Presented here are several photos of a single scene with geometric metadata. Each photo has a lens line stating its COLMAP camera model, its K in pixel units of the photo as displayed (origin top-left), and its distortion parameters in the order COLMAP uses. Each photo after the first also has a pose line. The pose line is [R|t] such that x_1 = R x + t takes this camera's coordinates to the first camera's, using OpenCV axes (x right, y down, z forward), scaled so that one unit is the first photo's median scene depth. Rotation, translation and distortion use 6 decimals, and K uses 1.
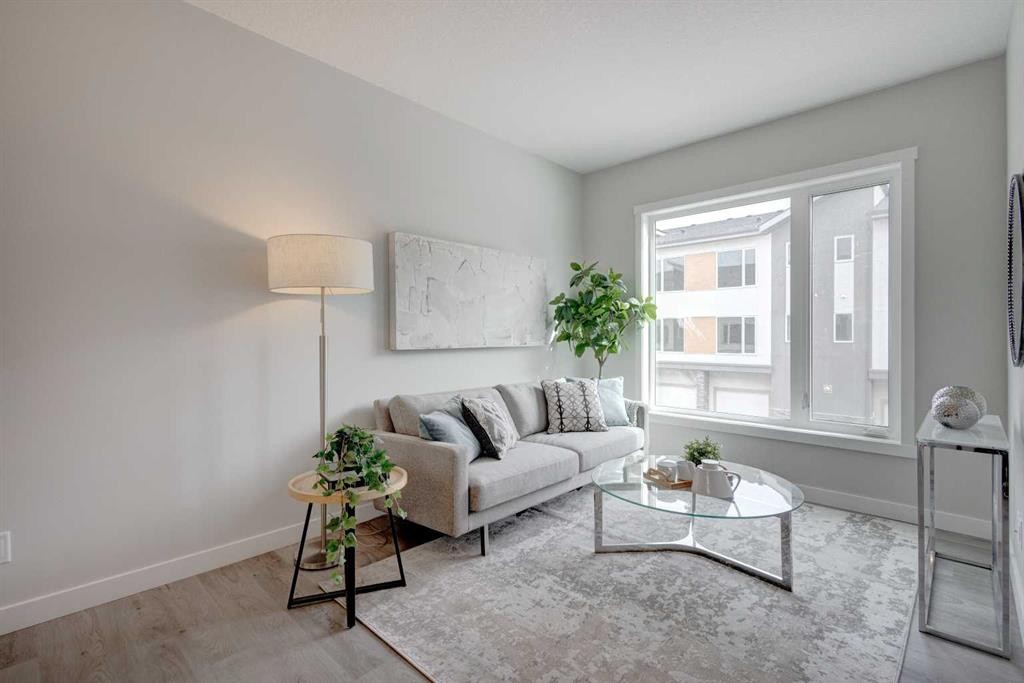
lens RADIAL K [[471.7, 0, 507.4], [0, 471.7, 336.5], [0, 0, 1]] dist [0.006368, -0.001331]
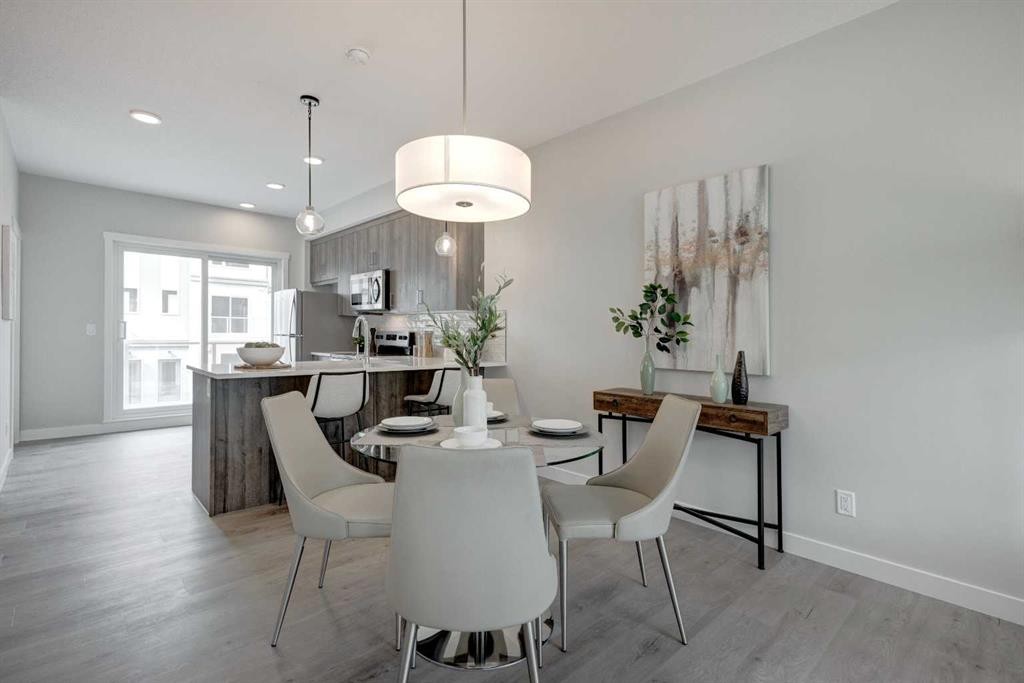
lens RADIAL K [[471.7, 0, 514.7], [0, 471.7, 336.6], [0, 0, 1]] dist [0.006368, -0.001331]
pose [[-0.045225, -0.003017, -0.998972, 0.122578], [-0.017434, 0.999846, -0.002230, 0.004837], [0.998825, 0.017315, -0.045271, 0.066338]]
